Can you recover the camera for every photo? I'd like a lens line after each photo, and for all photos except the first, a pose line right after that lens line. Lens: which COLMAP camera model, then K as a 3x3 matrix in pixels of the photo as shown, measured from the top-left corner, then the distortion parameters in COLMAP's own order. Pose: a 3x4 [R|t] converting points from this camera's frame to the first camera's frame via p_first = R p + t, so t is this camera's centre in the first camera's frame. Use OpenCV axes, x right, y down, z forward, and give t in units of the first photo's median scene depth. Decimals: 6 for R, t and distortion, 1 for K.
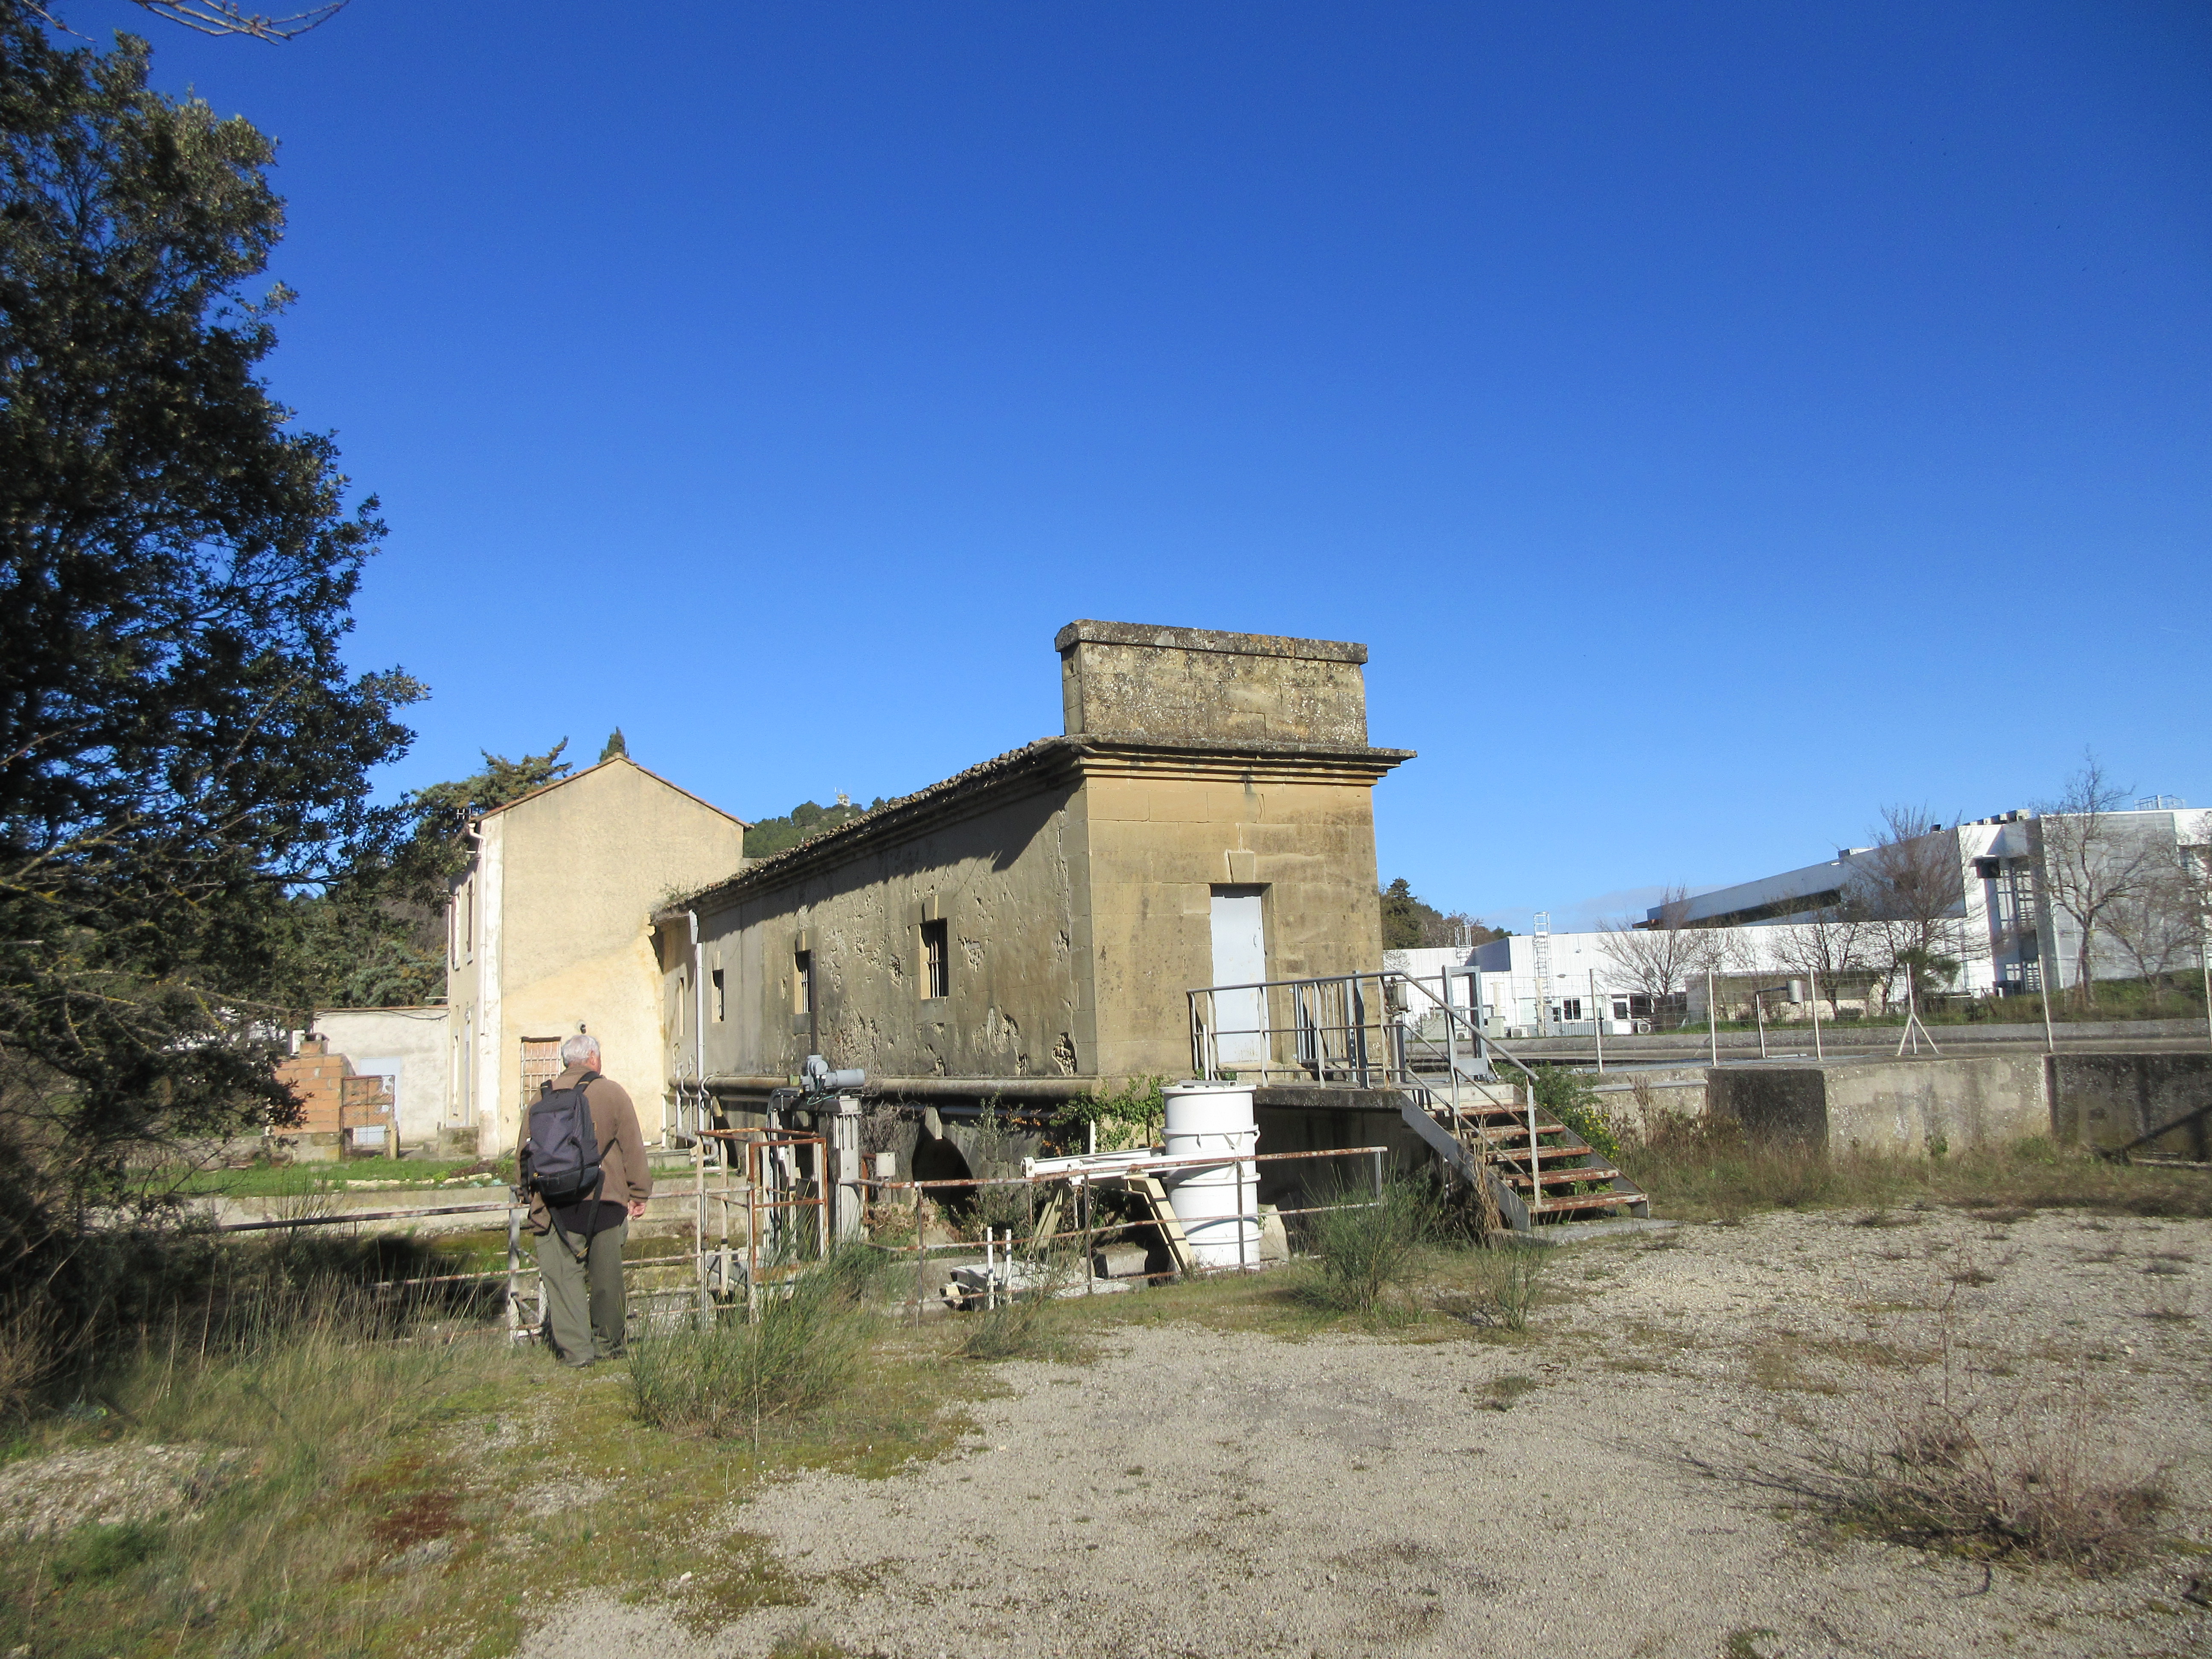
lens RADIAL K [[1633.8, 0, 1106.0], [0, 1633.8, 829.5], [0, 0, 1]] dist [-0.015230, 0.006248]
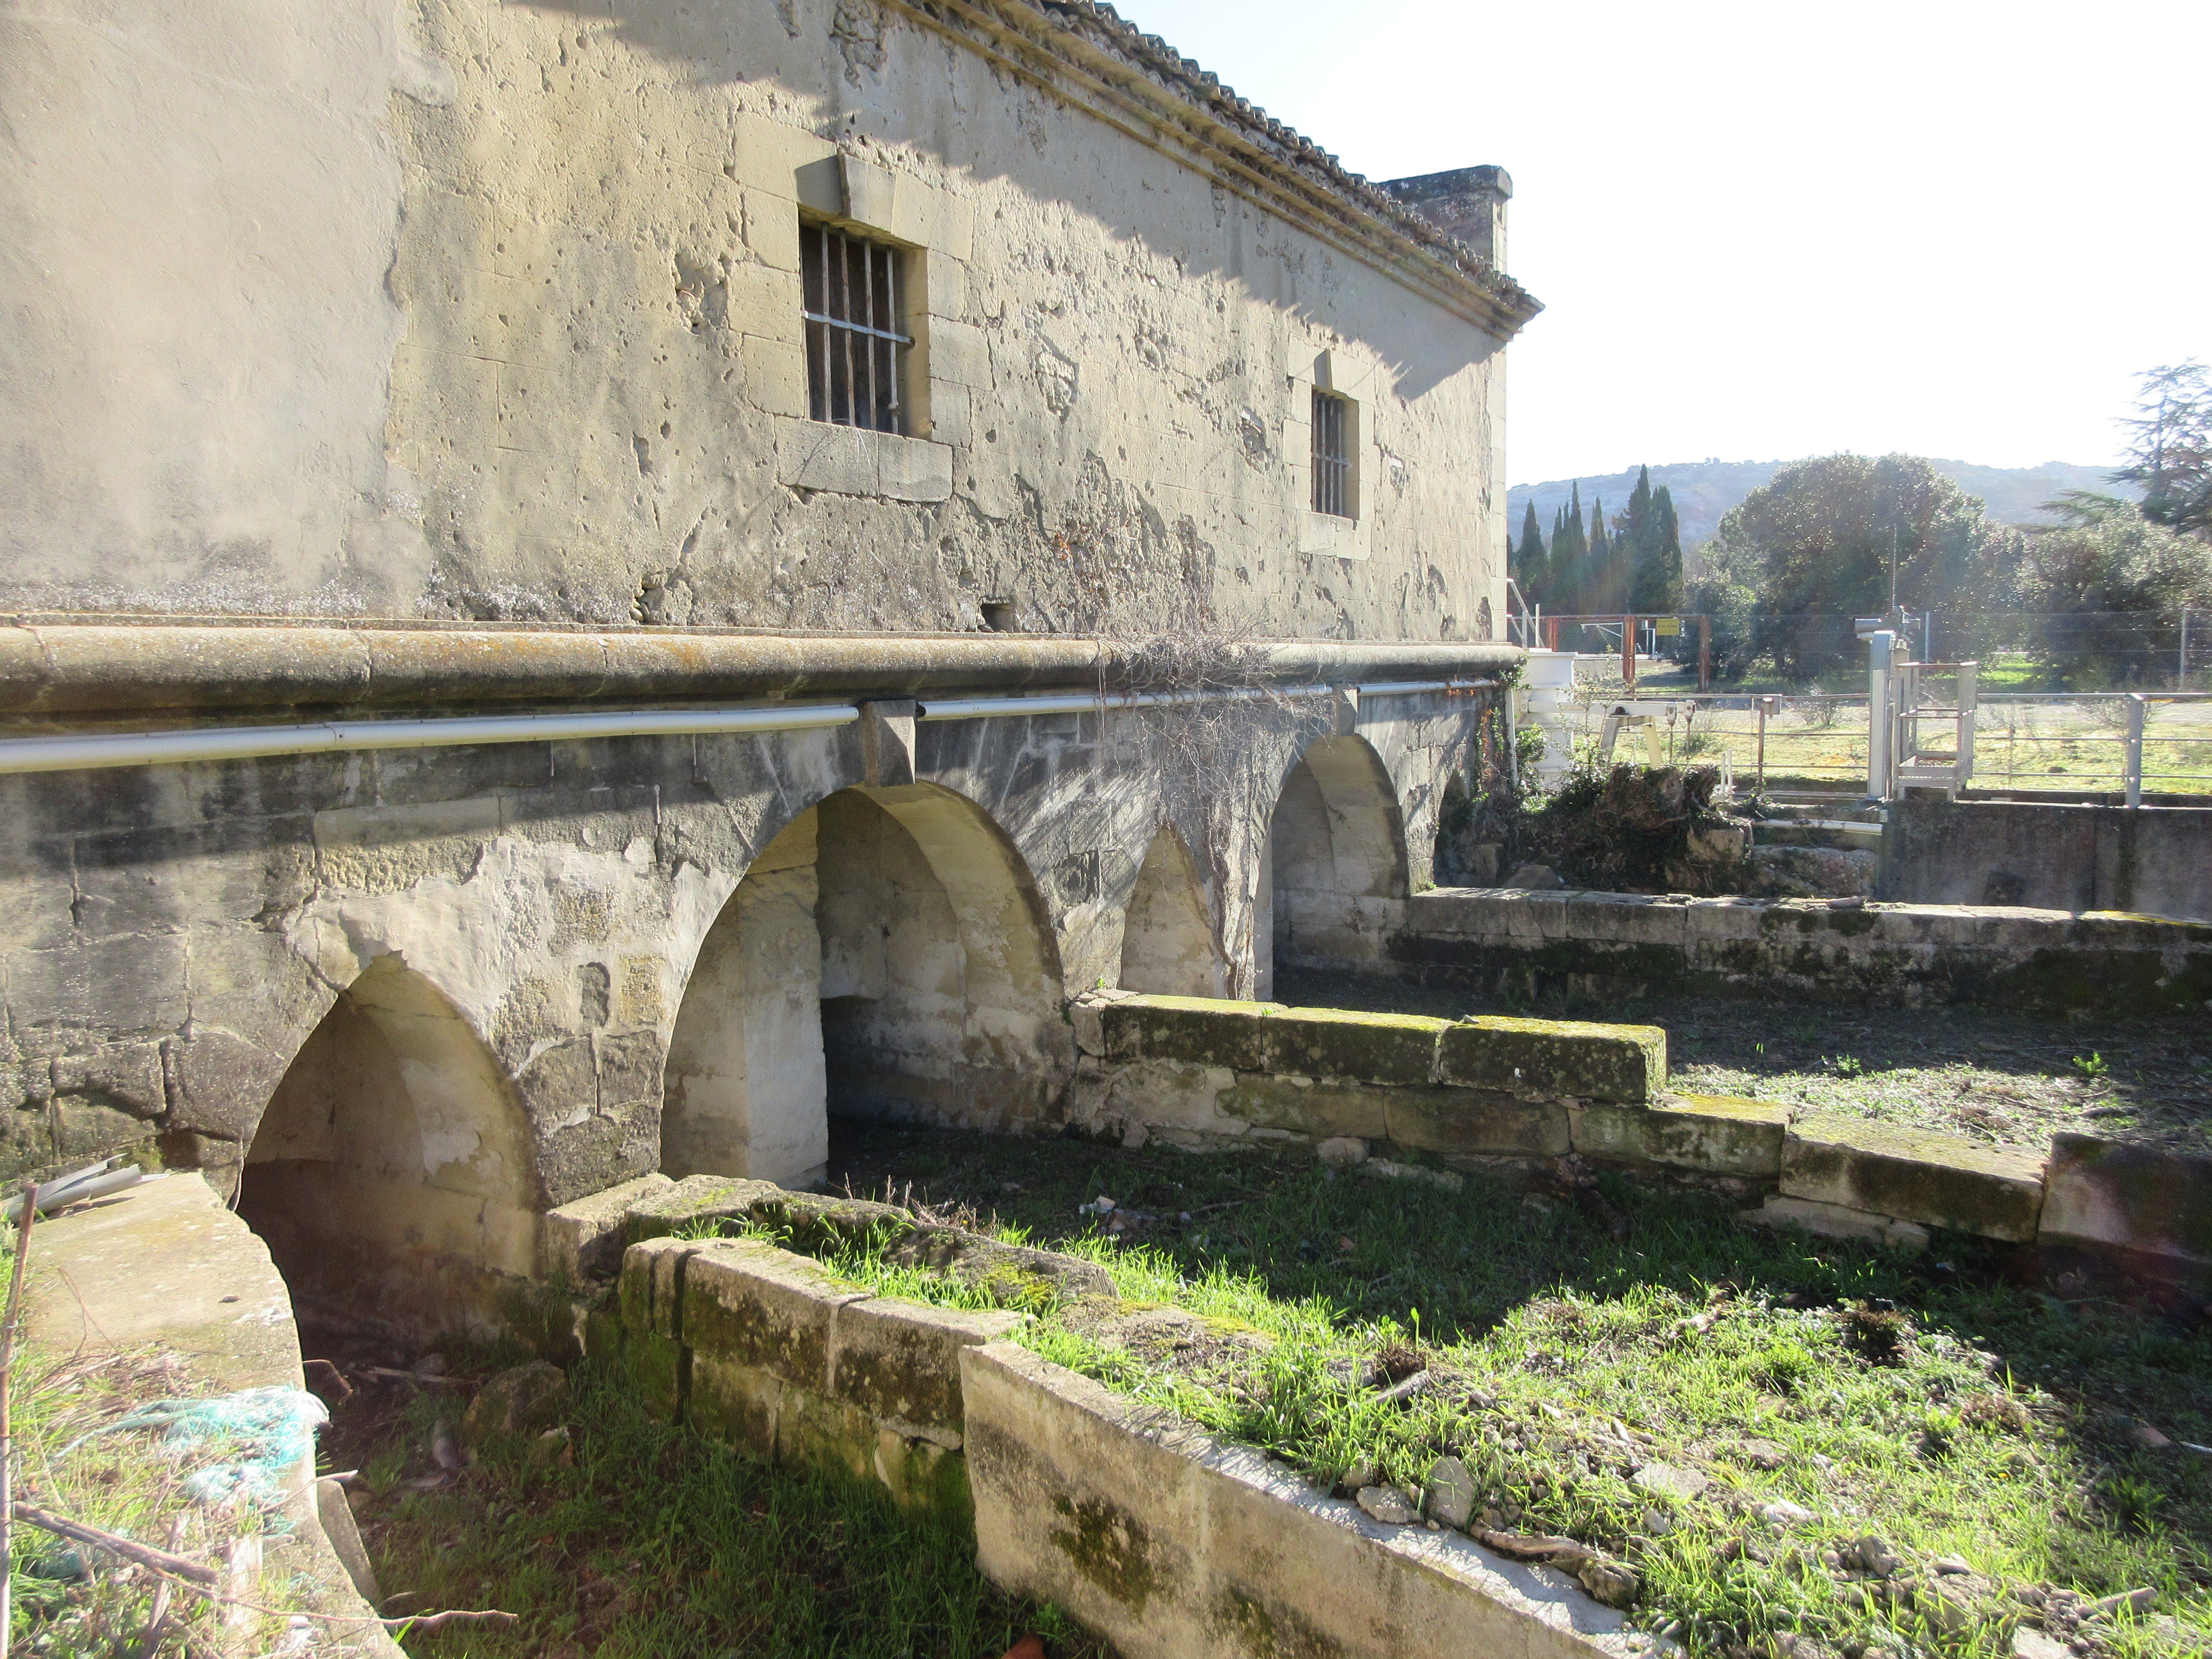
lens RADIAL K [[1633.8, 0, 1106.0], [0, 1633.8, 829.5], [0, 0, 1]] dist [-0.015230, 0.006248]
pose [[-0.536608, -0.042980, 0.842736, -0.444228], [-0.080248, 0.996775, -0.000262, 0.172278], [-0.840007, -0.067769, -0.538327, 1.048638]]
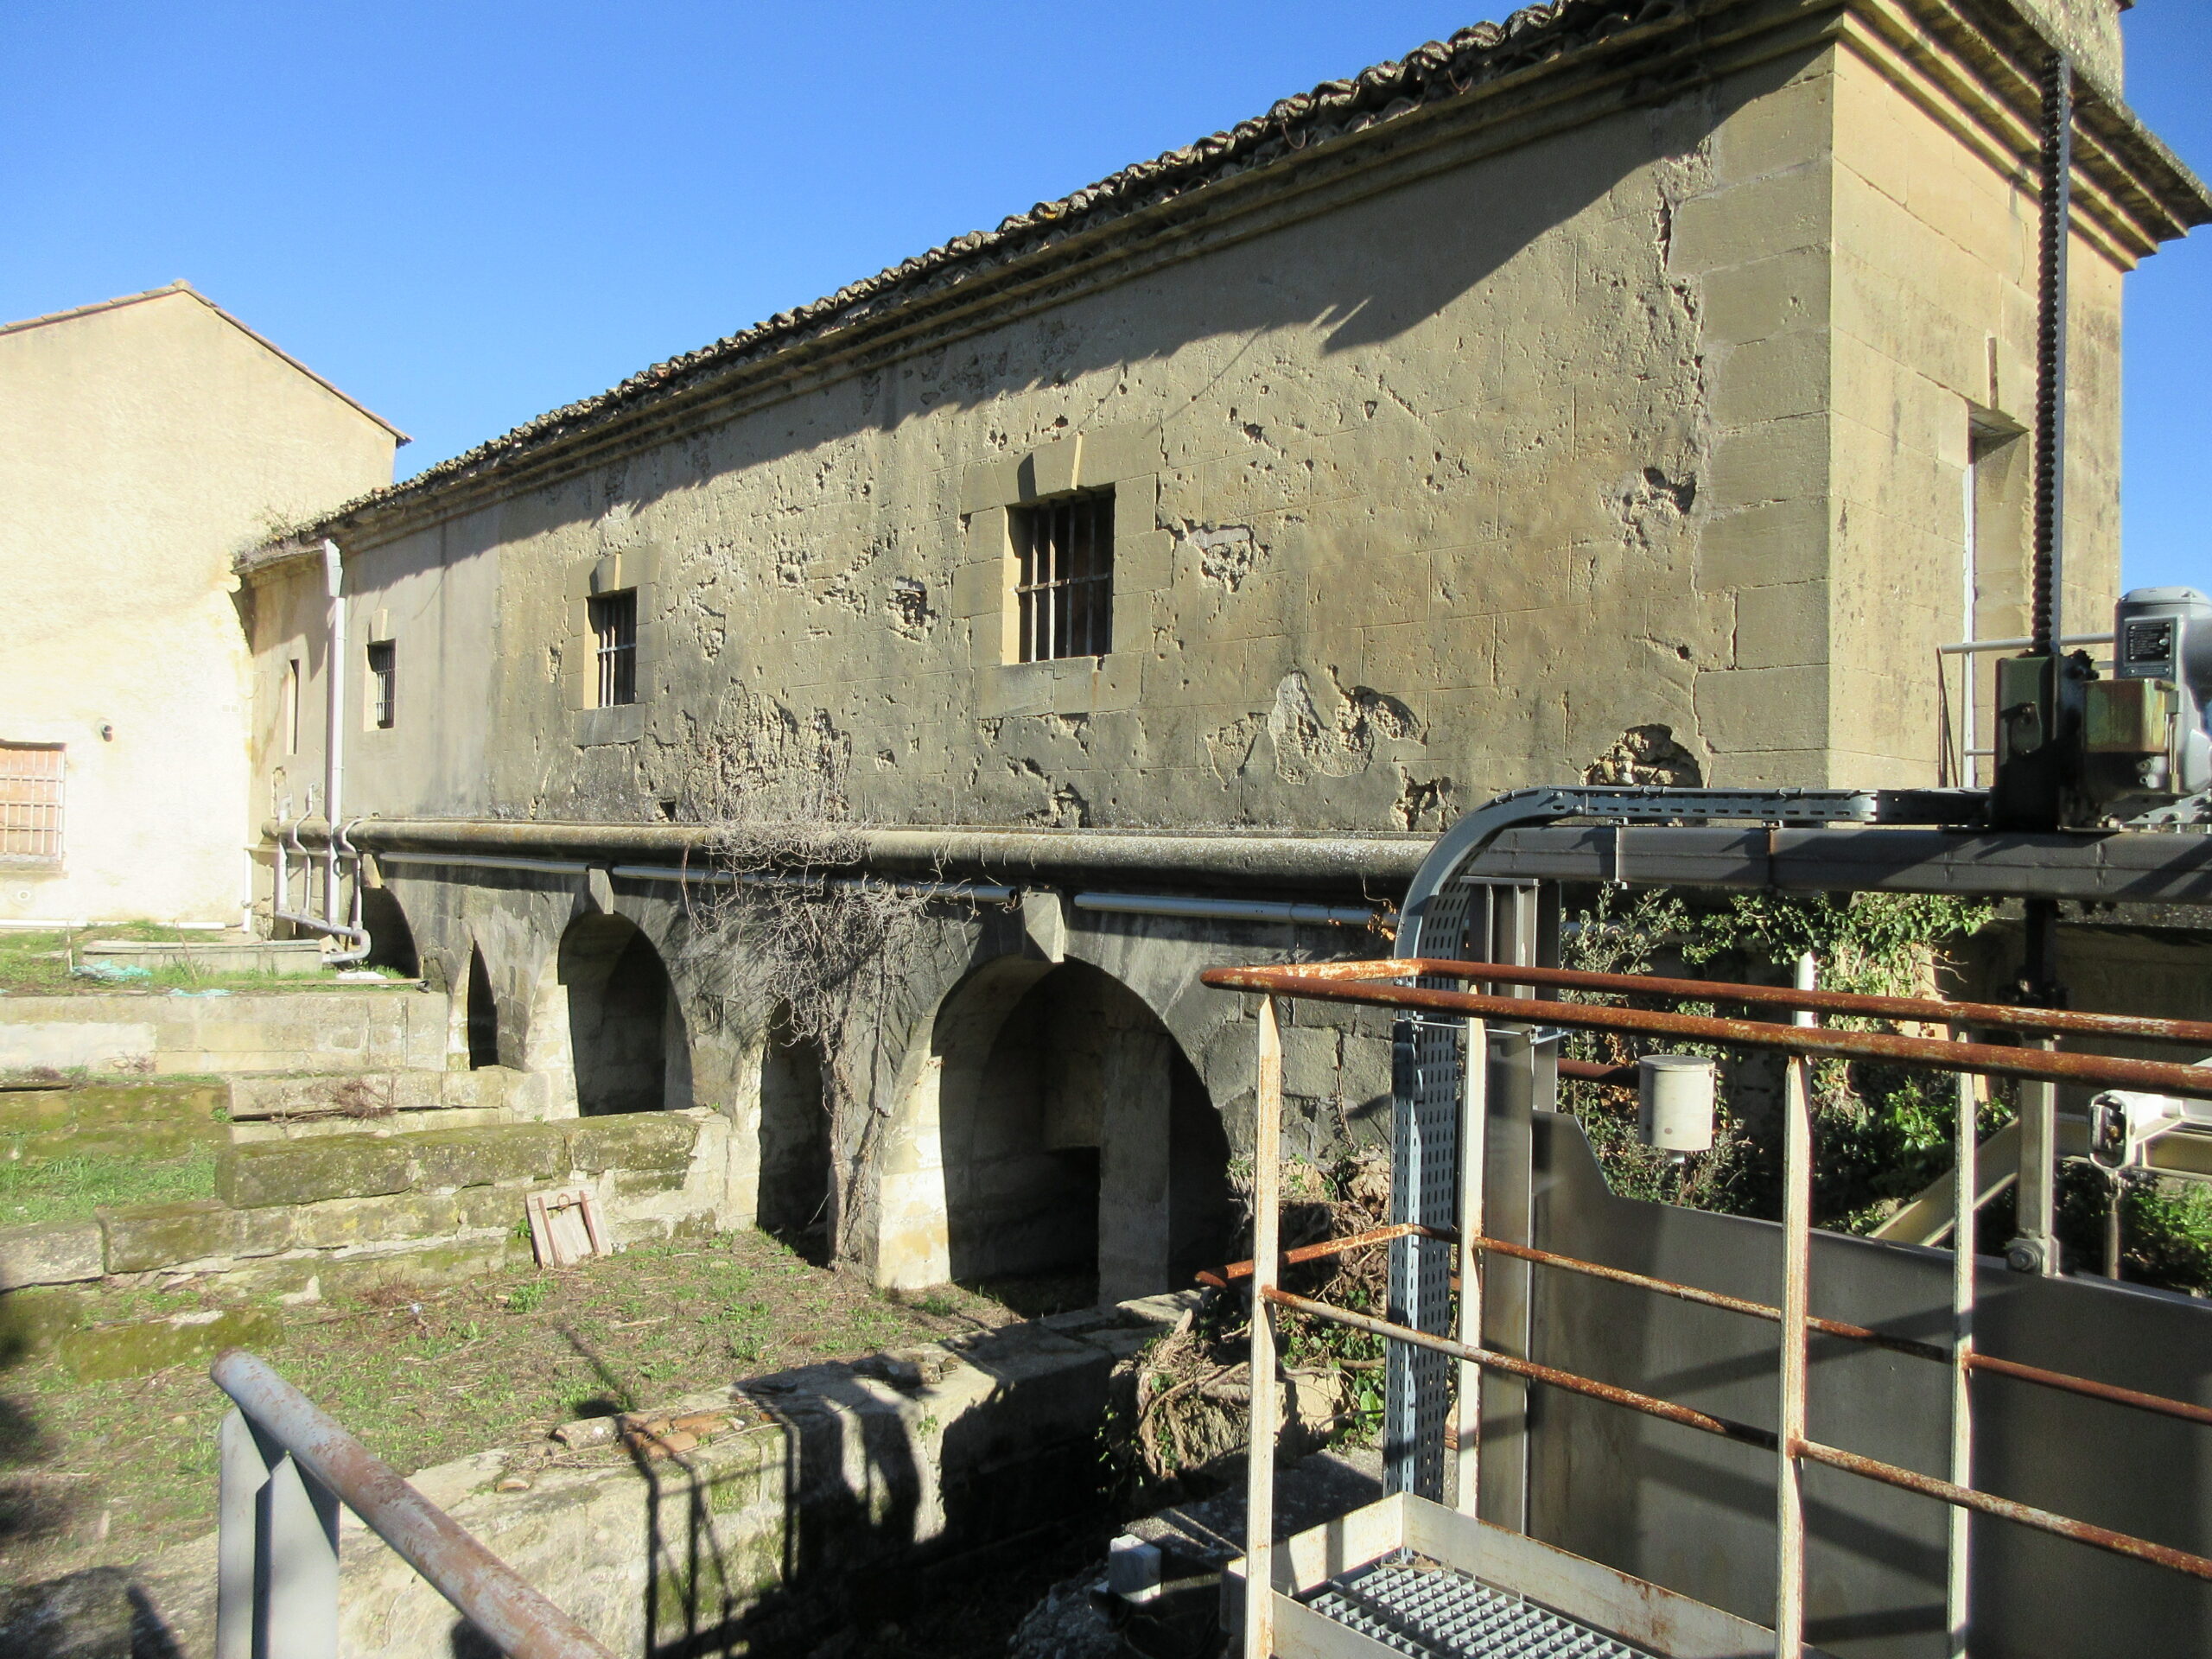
lens RADIAL K [[1633.8, 0, 1106.0], [0, 1633.8, 829.5], [0, 0, 1]] dist [-0.015230, 0.006248]
pose [[0.960810, 0.057924, 0.271087, -0.159224], [-0.090423, 0.989924, 0.108965, 0.073571], [-0.262044, -0.129207, 0.956367, 0.407839]]
